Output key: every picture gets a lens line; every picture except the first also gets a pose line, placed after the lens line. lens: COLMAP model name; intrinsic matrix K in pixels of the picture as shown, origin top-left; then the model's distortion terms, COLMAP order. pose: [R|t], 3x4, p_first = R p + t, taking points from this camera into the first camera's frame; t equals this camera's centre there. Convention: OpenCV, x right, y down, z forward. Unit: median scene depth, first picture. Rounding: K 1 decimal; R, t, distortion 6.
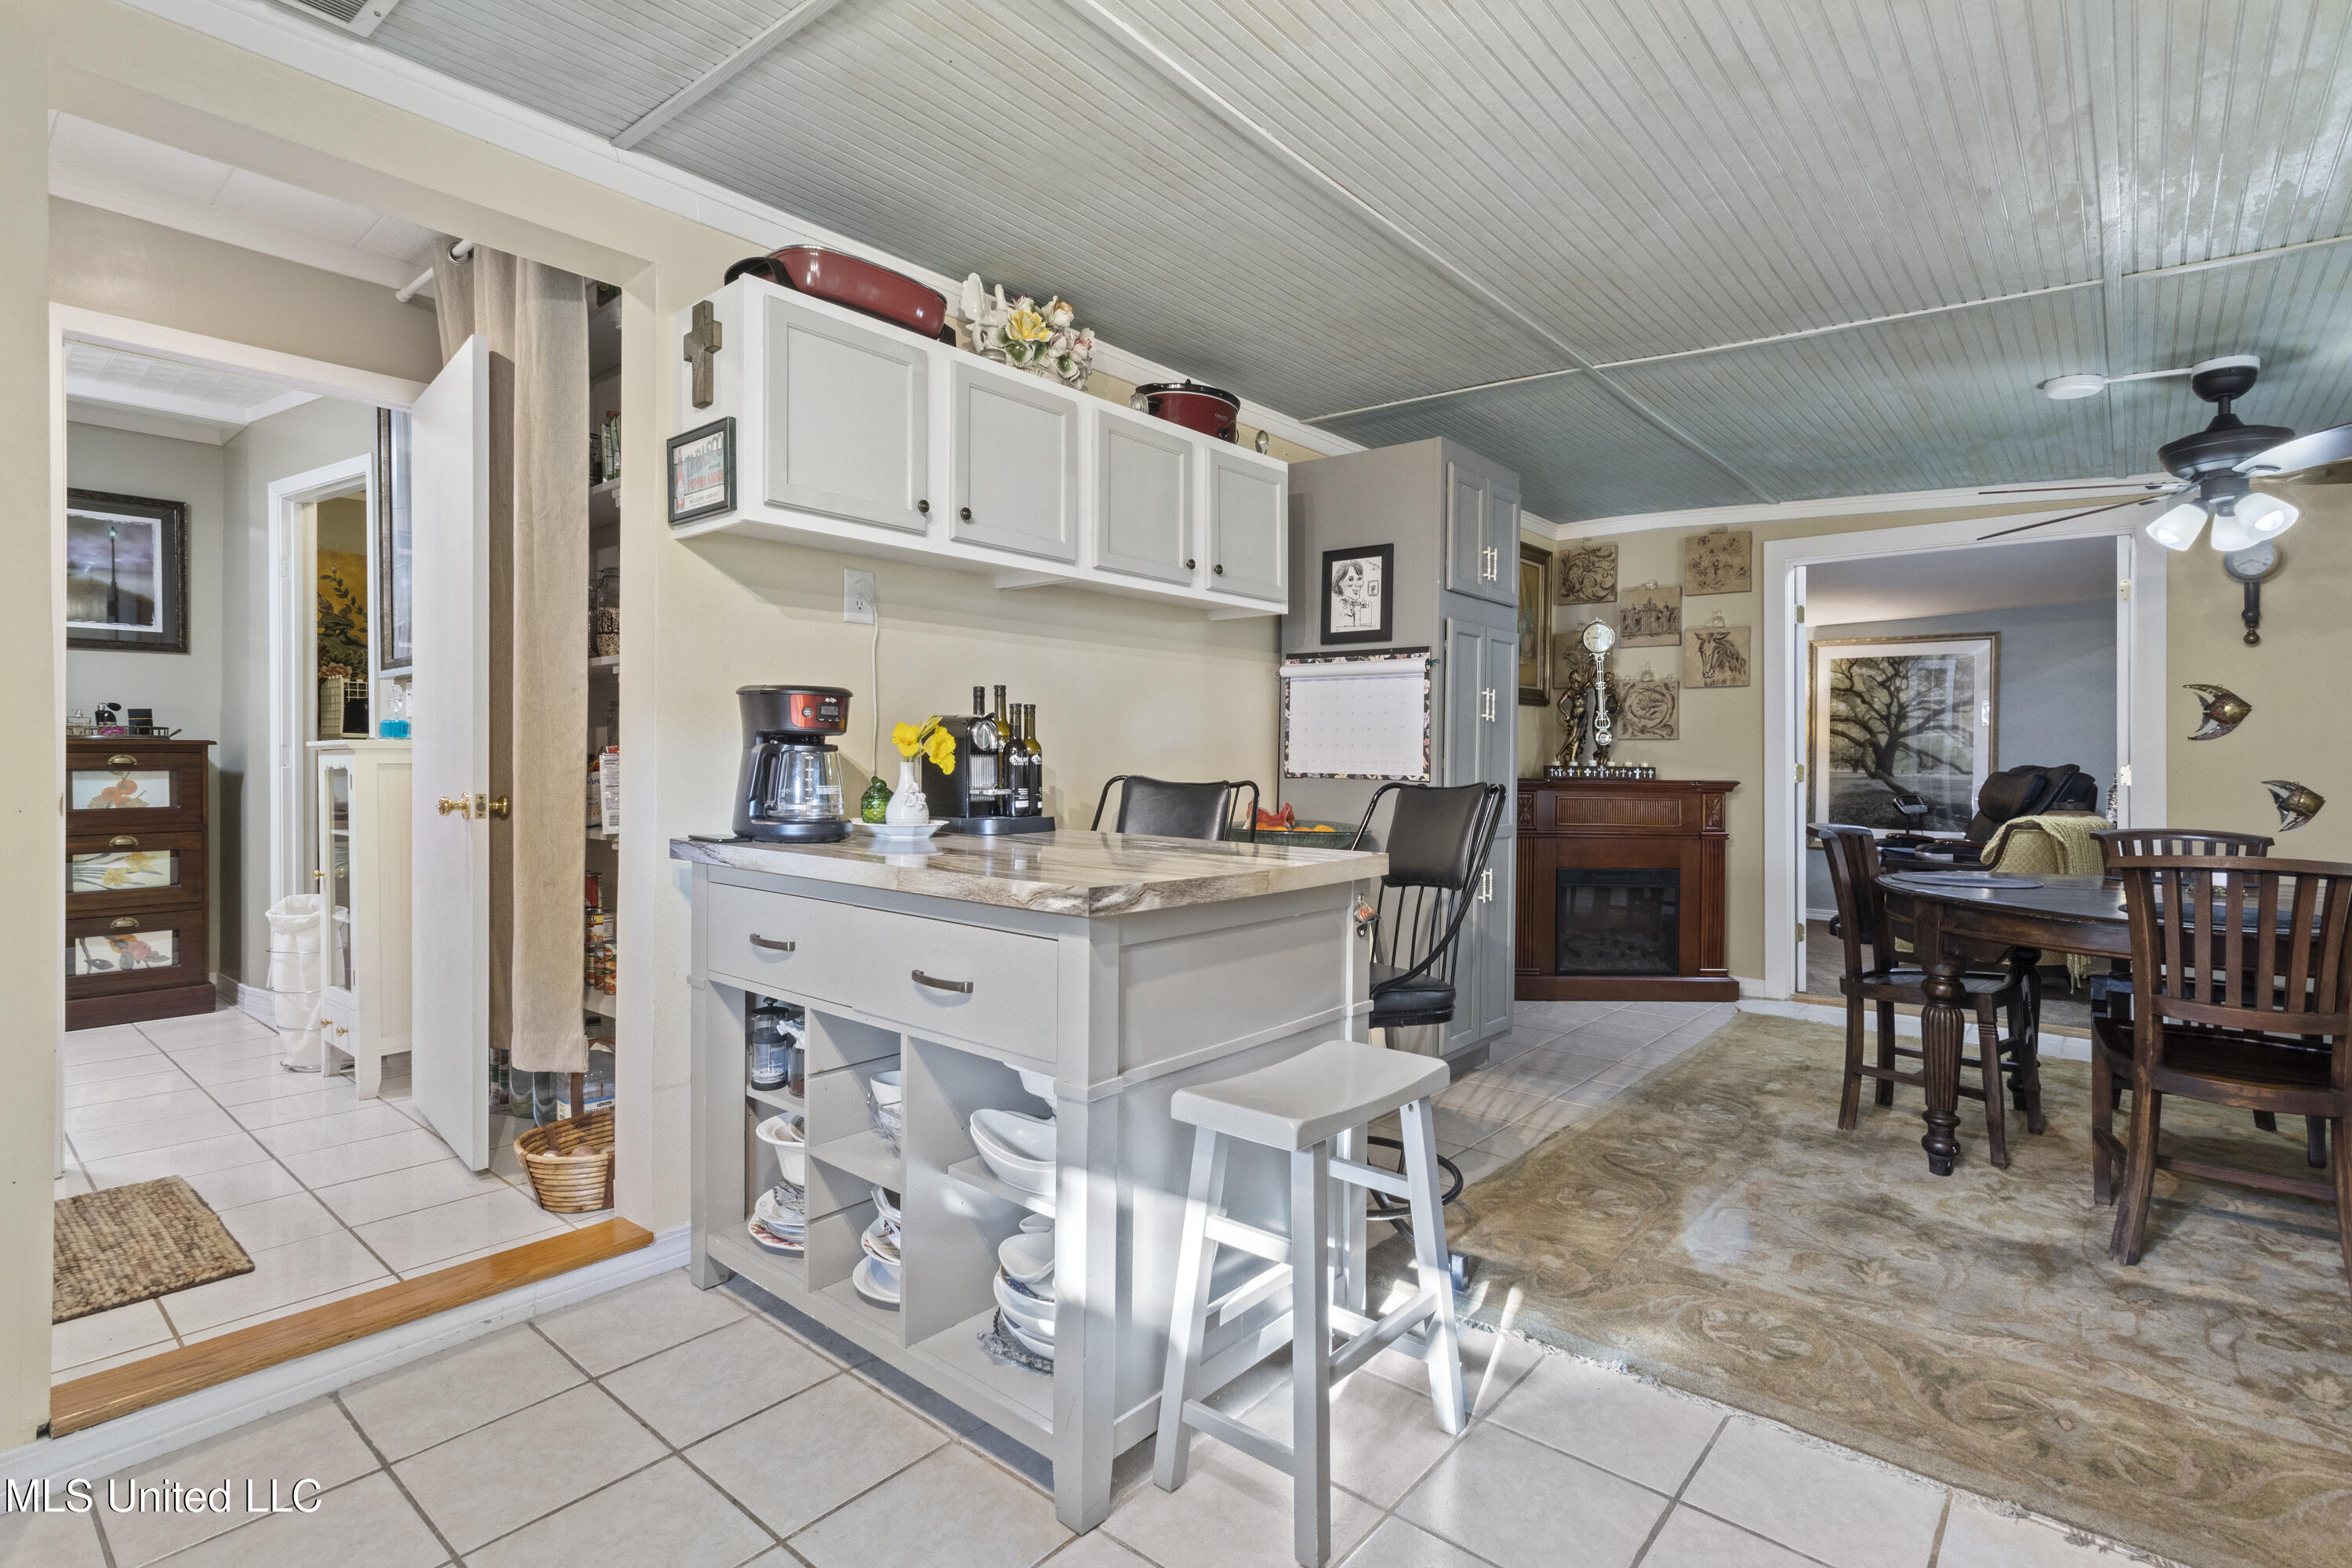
lens RADIAL K [[1138.4, 0, 1214.6], [0, 1138.4, 749.0], [0, 0, 1]] dist [0.004368, 0.000329]
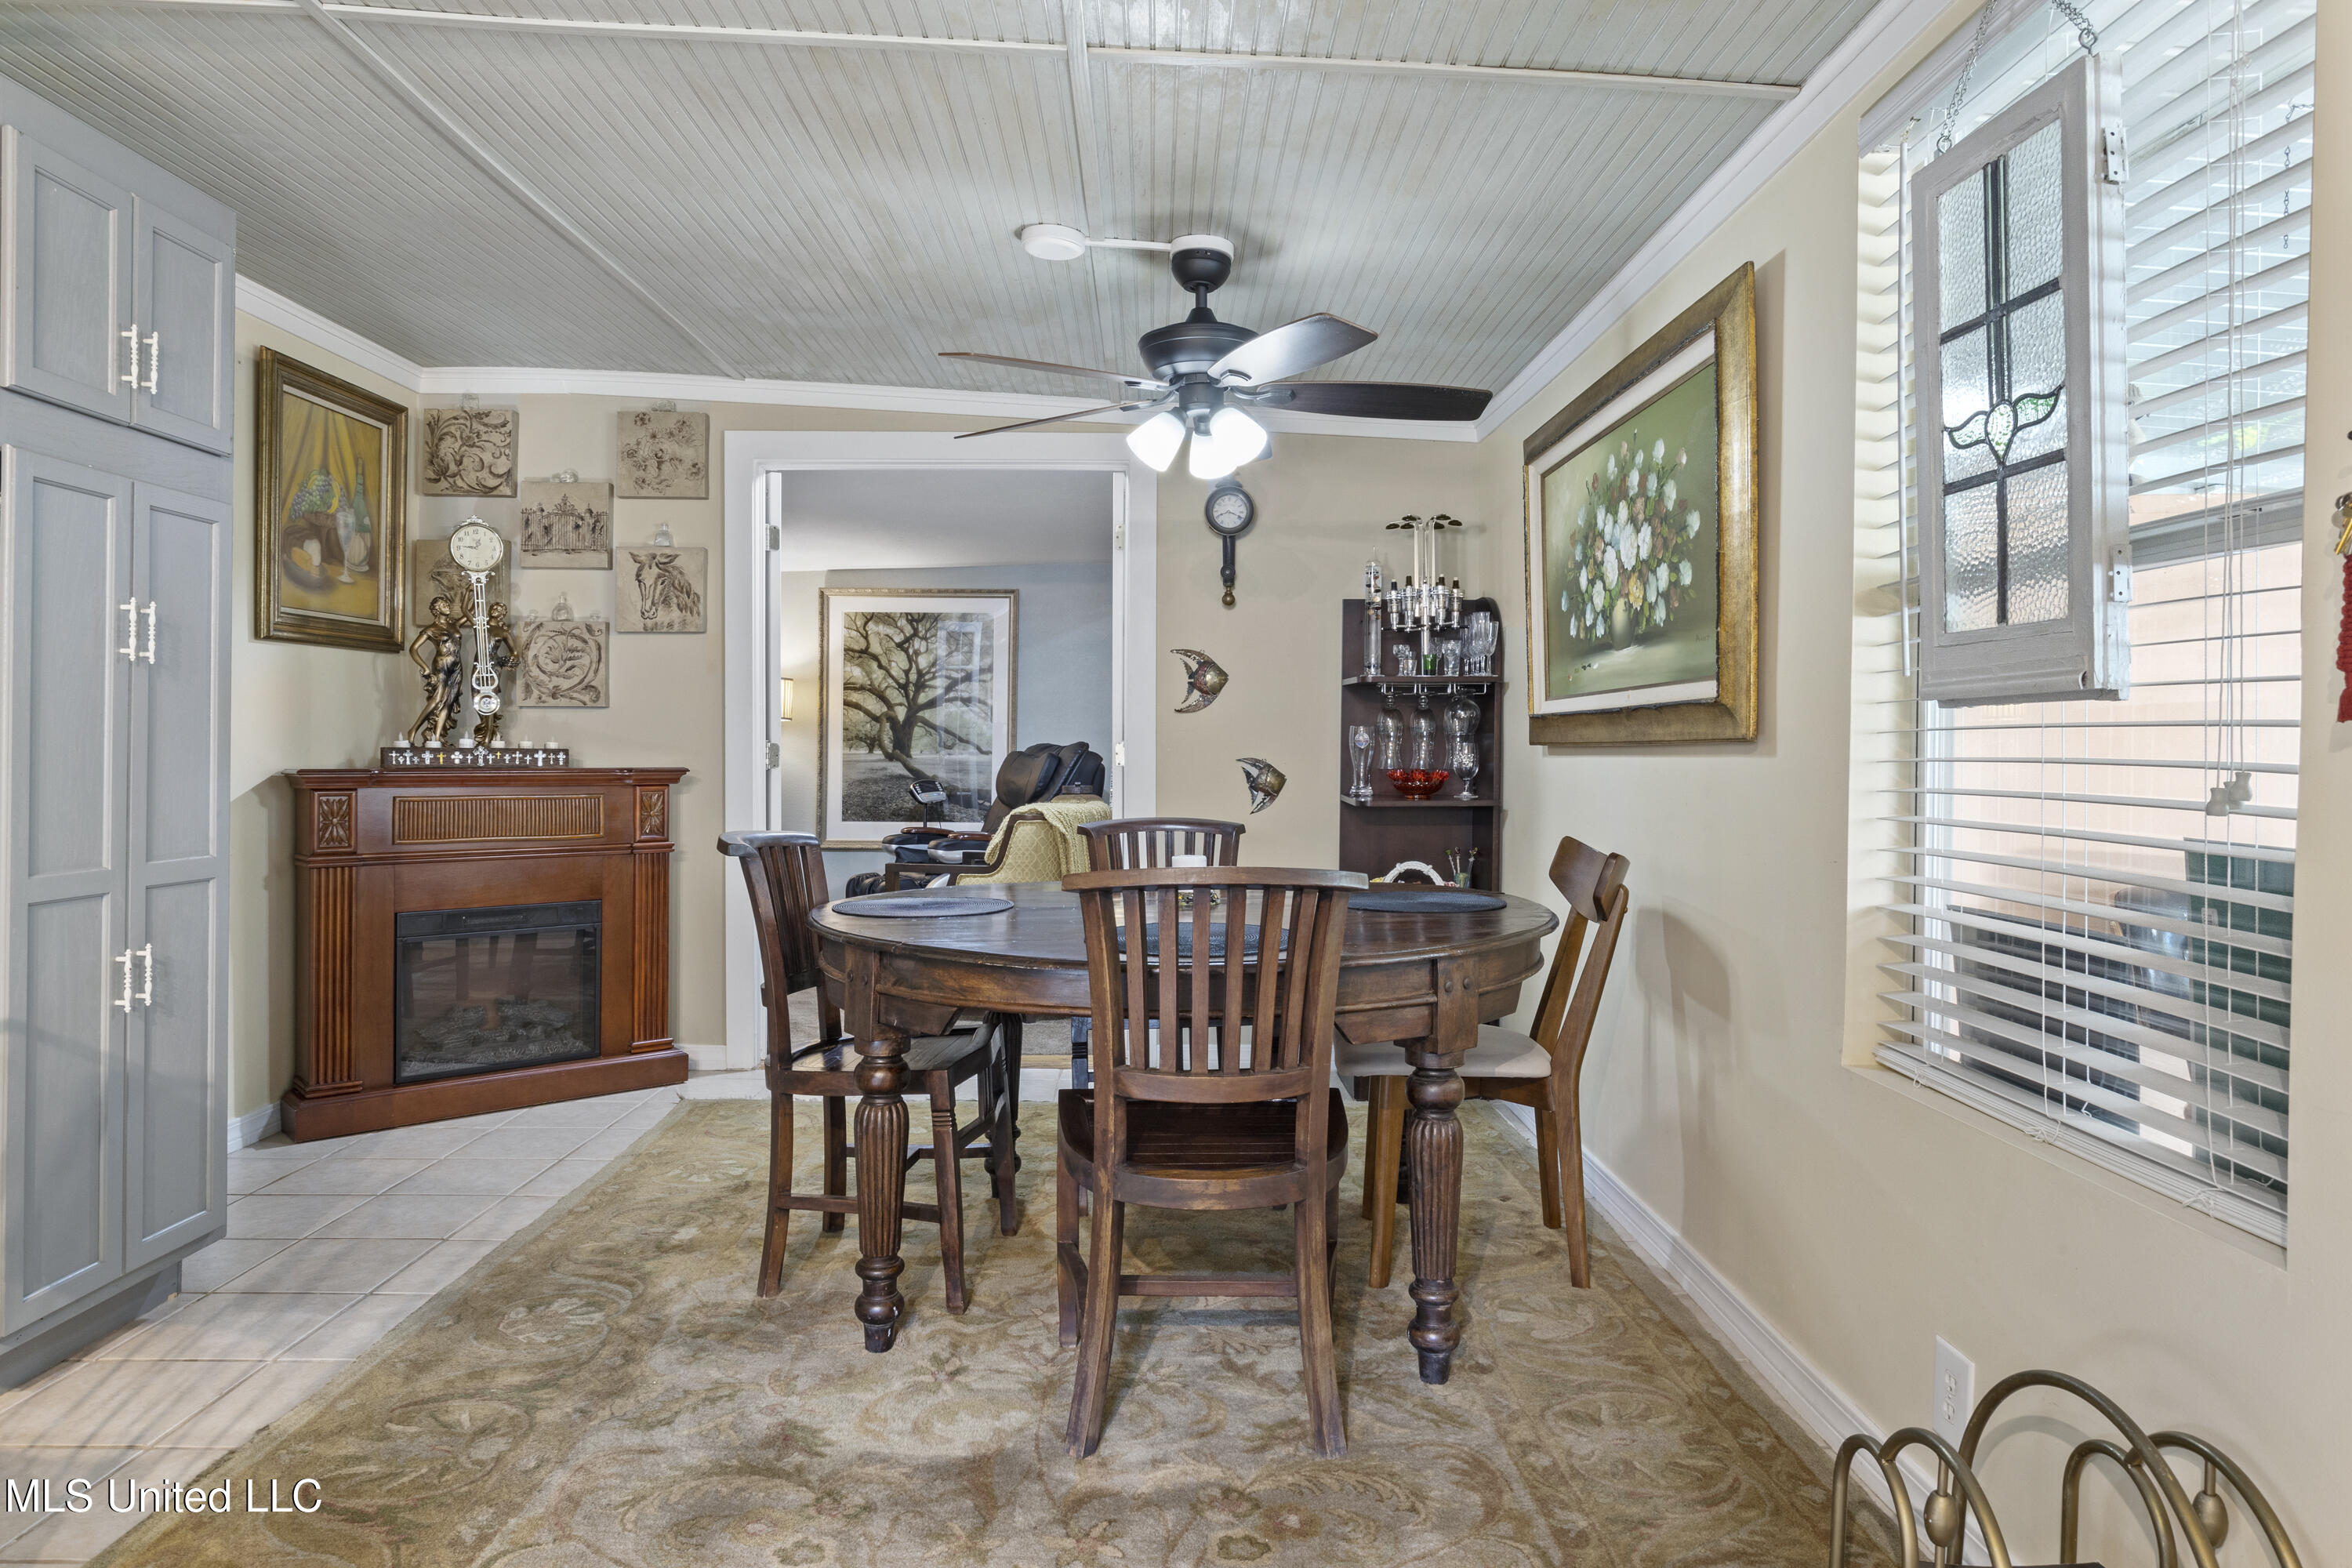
lens RADIAL K [[1501.1, 0, 1176.9], [0, 1501.1, 772.5], [0, 0, 1]] dist [-0.006590, 0.000064]
pose [[0.765046, -0.018113, 0.643721, 0.149096], [-0.002014, 0.999532, 0.030518, 0.003744], [-0.643972, -0.024644, 0.764652, 0.157424]]
